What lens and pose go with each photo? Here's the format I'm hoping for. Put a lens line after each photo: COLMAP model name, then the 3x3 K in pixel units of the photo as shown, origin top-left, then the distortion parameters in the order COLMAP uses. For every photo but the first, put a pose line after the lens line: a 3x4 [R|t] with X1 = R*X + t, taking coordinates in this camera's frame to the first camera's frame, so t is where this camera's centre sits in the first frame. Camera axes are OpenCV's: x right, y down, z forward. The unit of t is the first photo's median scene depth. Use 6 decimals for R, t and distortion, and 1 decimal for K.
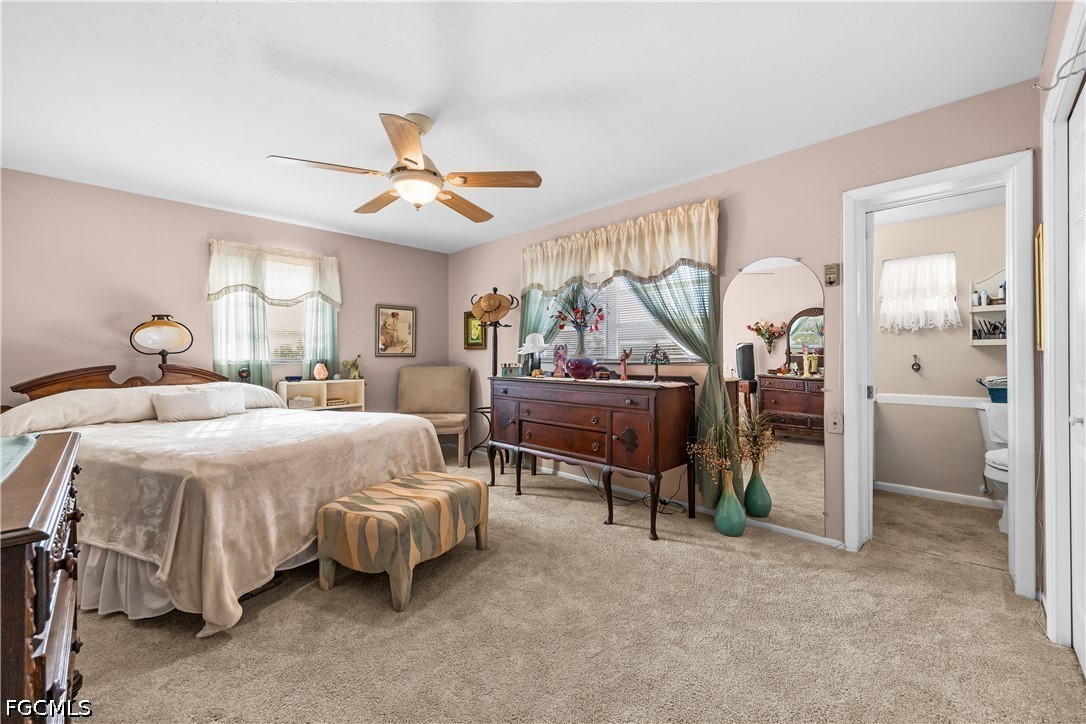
lens RADIAL K [[443.1, 0, 538.5], [0, 443.1, 352.3], [0, 0, 1]] dist [-0.002655, -0.000355]
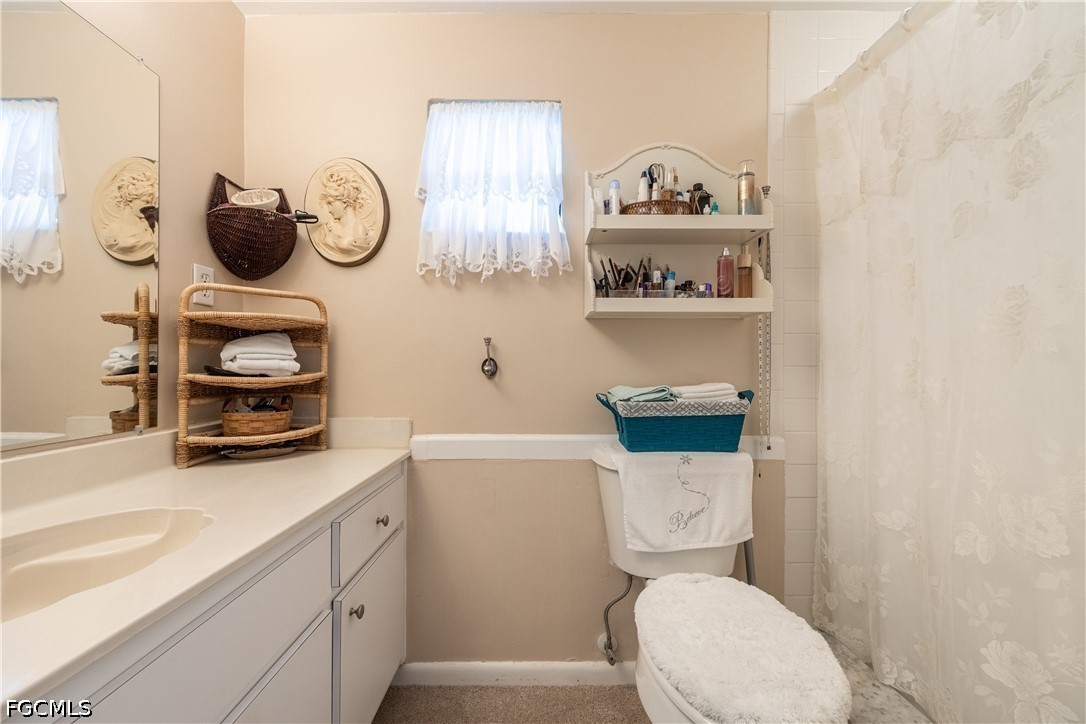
lens RADIAL K [[443.1, 0, 538.5], [0, 443.1, 352.3], [0, 0, 1]] dist [-0.002655, -0.000355]
pose [[0.706195, 0.011152, 0.707929, 0.621282], [-0.009446, 0.999935, -0.006330, 0.022076], [-0.707954, -0.002217, 0.706255, 0.707213]]
